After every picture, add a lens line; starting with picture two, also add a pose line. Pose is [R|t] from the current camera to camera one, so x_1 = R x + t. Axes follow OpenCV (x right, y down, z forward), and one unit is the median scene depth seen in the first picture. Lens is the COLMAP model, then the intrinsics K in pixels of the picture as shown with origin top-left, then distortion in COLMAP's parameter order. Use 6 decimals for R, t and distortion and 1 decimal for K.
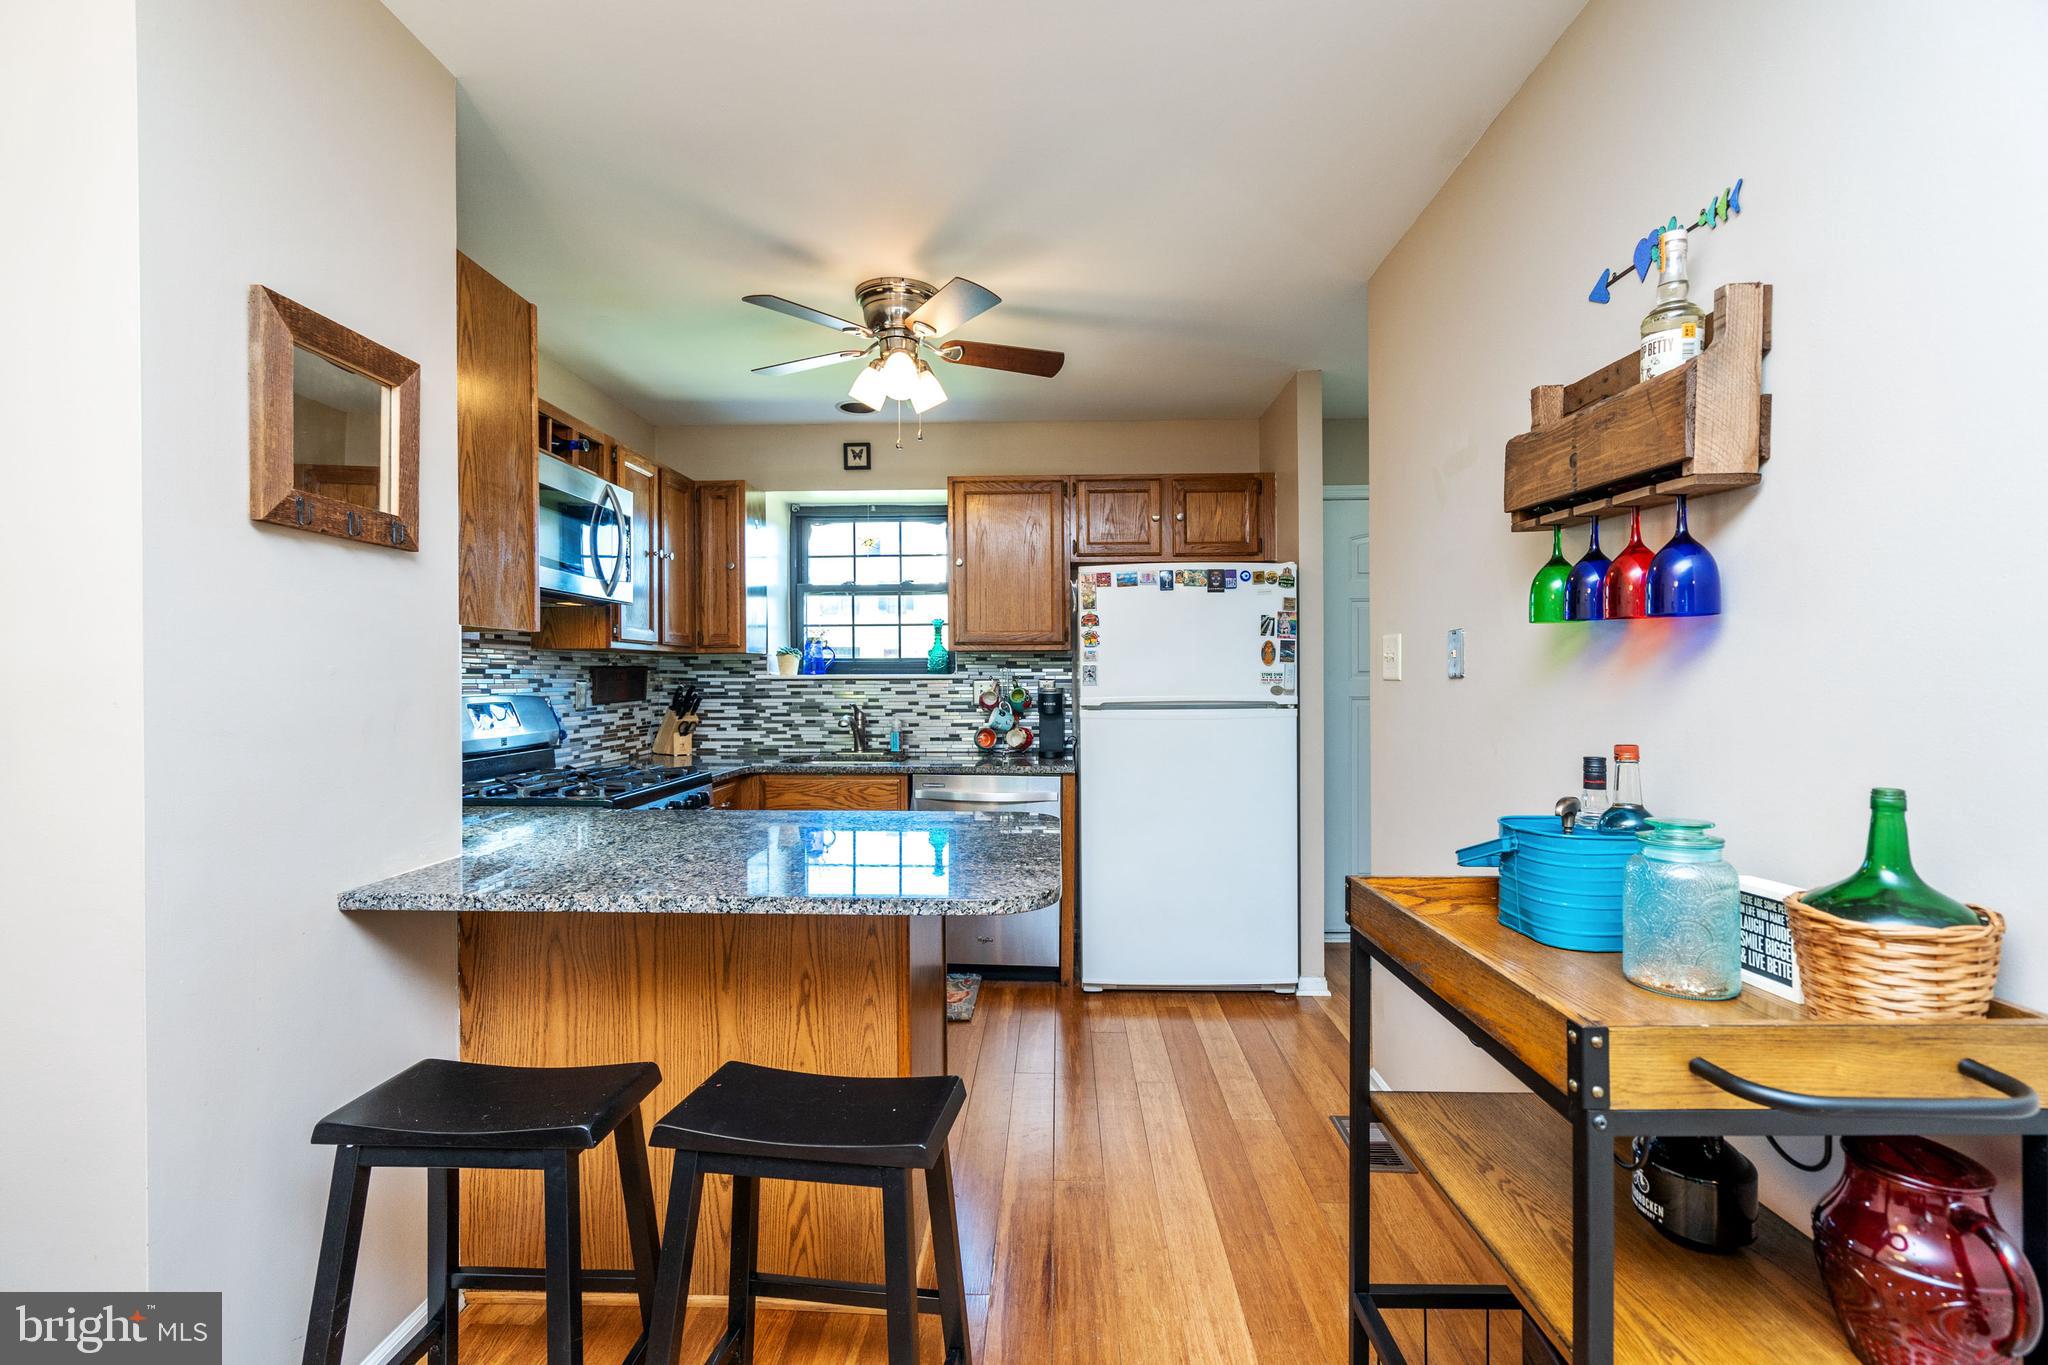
lens RADIAL K [[941.3, 0, 990.9], [0, 941.3, 687.2], [0, 0, 1]] dist [-0.004148, 0.002219]
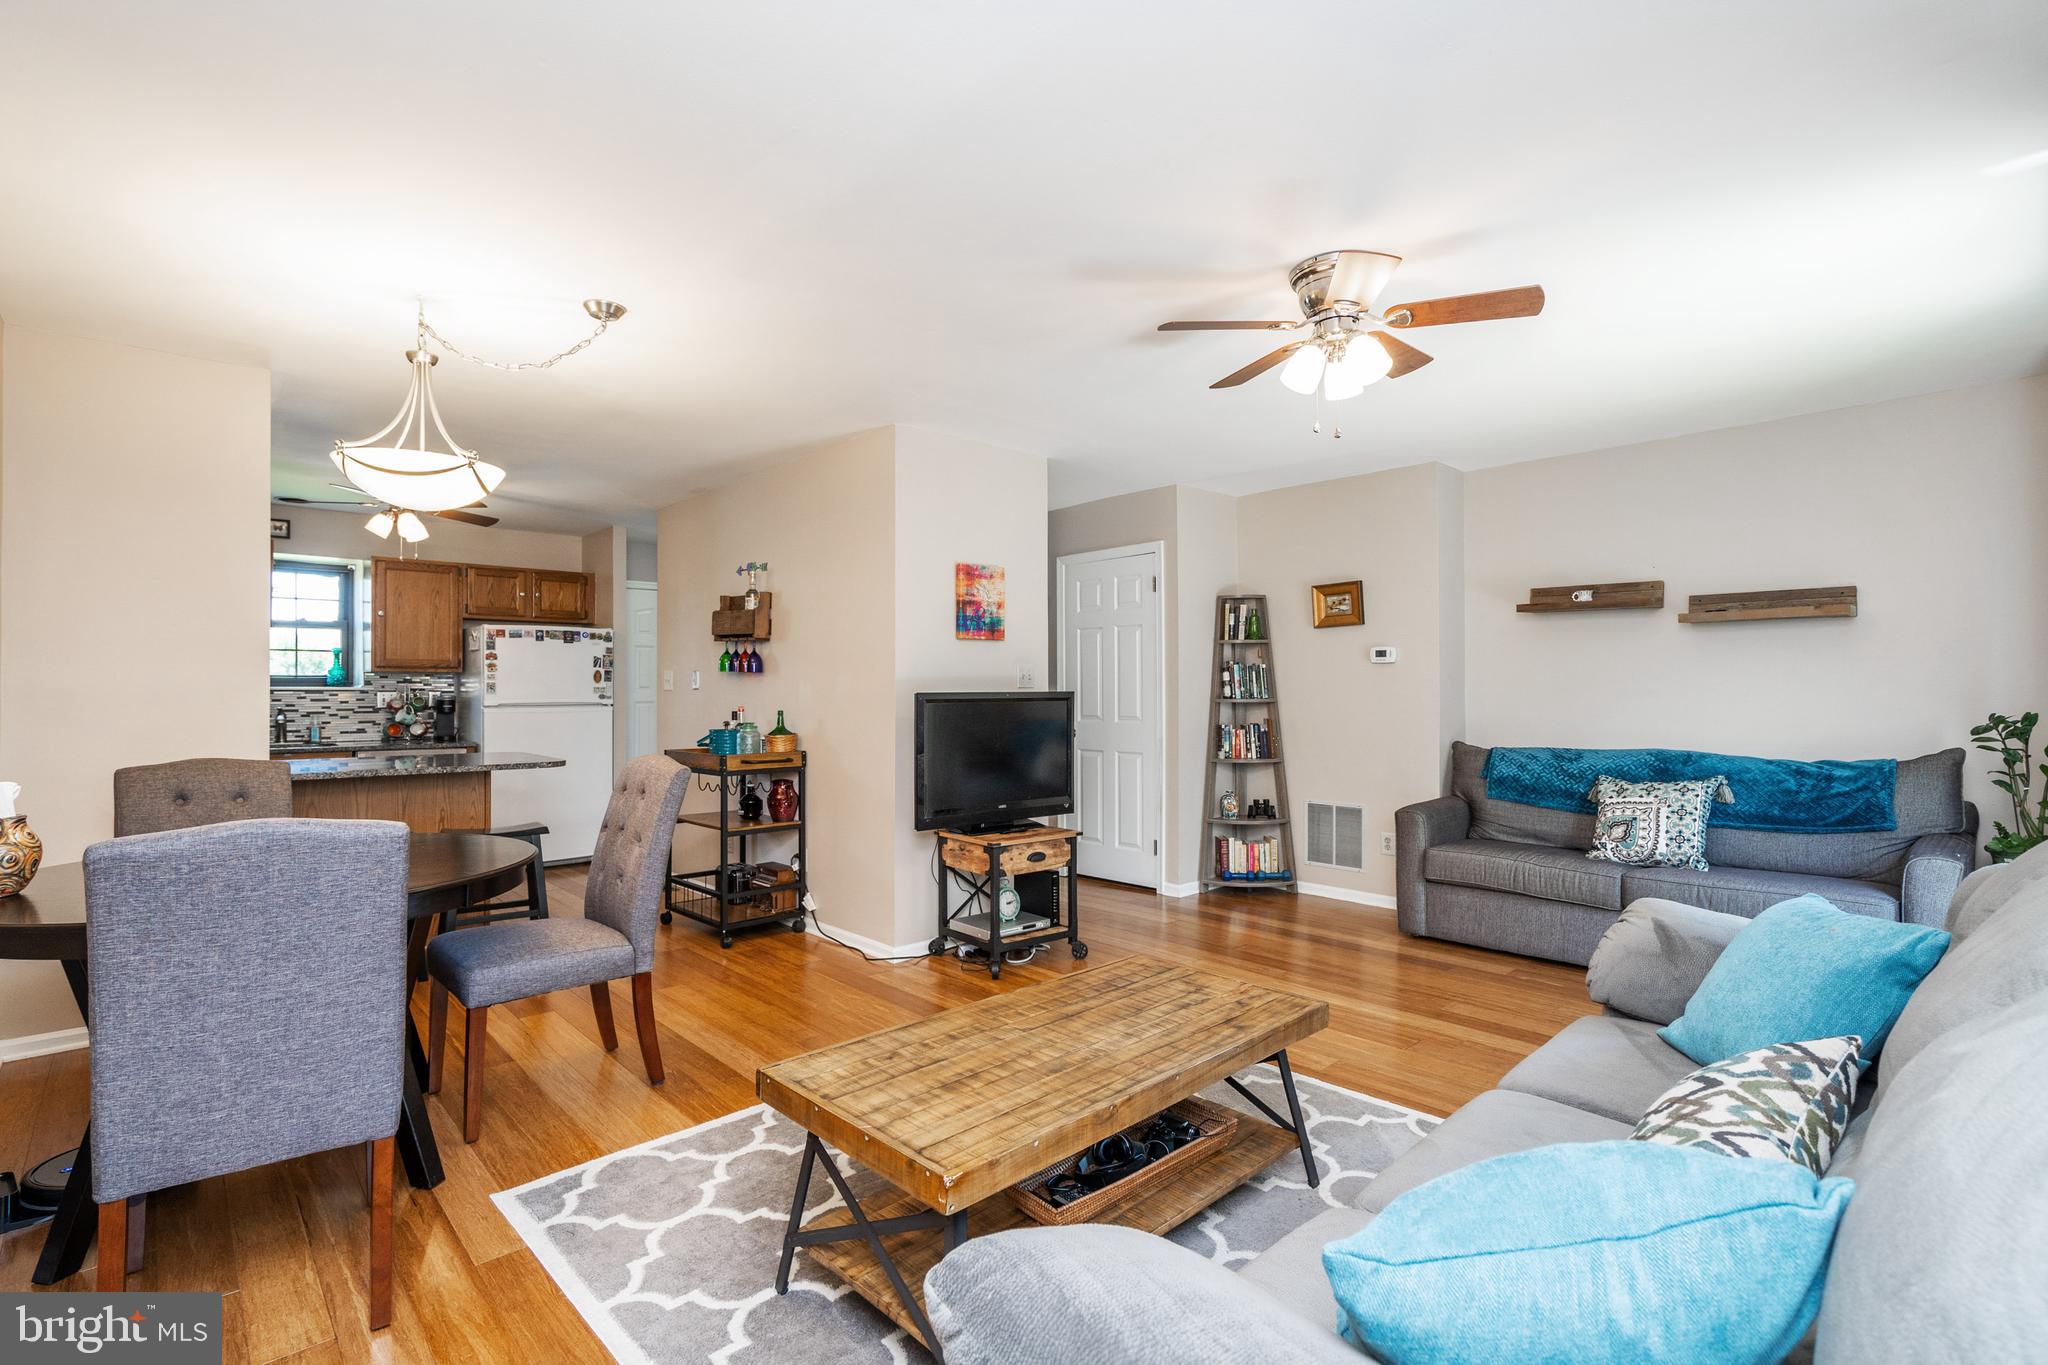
lens RADIAL K [[941.3, 0, 1036.7], [0, 941.3, 686.7], [0, 0, 1]] dist [-0.004148, 0.002219]
pose [[0.670975, 0.006434, 0.741452, -0.487005], [0.006309, 0.999877, -0.014386, 0.015559], [-0.741453, 0.014331, 0.670852, -0.872126]]
